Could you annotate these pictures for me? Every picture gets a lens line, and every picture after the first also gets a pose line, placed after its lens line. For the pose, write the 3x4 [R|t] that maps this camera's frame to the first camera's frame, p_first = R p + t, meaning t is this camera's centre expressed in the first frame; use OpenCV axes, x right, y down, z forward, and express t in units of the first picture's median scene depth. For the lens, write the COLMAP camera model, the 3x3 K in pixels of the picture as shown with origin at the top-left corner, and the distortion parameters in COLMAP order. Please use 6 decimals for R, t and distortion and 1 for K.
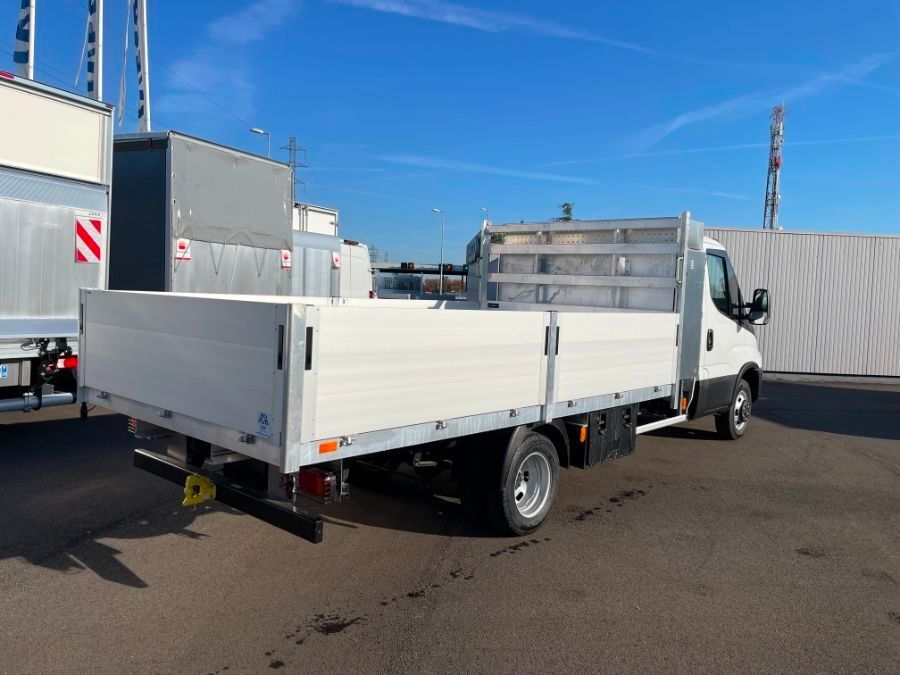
lens RADIAL K [[690.8, 0, 450.6], [0, 690.8, 321.6], [0, 0, 1]] dist [0.107438, -0.144973]
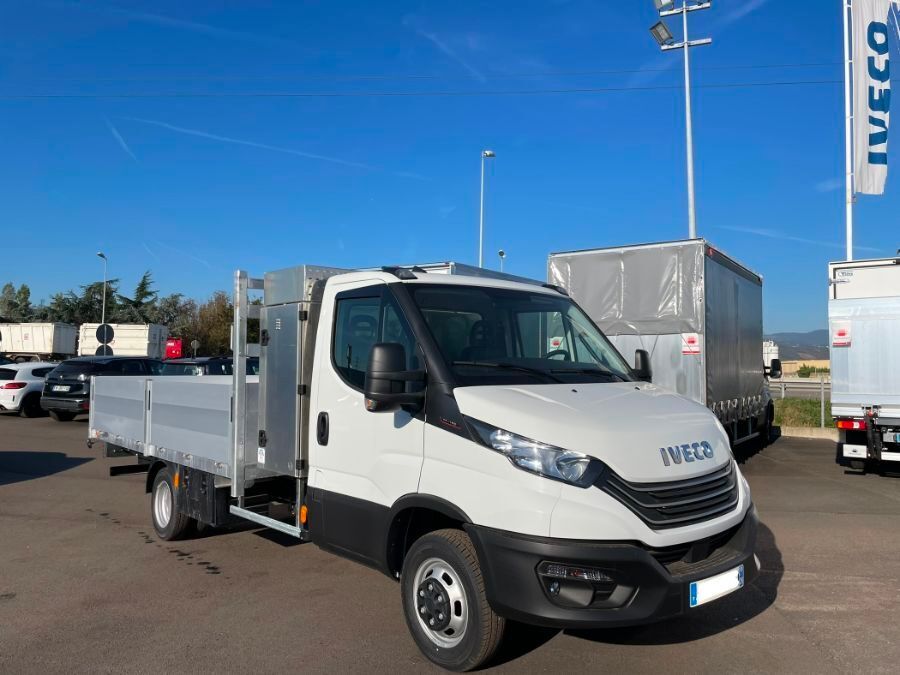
lens RADIAL K [[690.8, 0, 450.6], [0, 690.8, 321.6], [0, 0, 1]] dist [0.107438, -0.144973]
pose [[-0.160287, -0.111479, -0.980755, 0.996220], [-0.056937, 0.992992, -0.103565, -0.011624], [0.985427, 0.039241, -0.165511, 1.219703]]
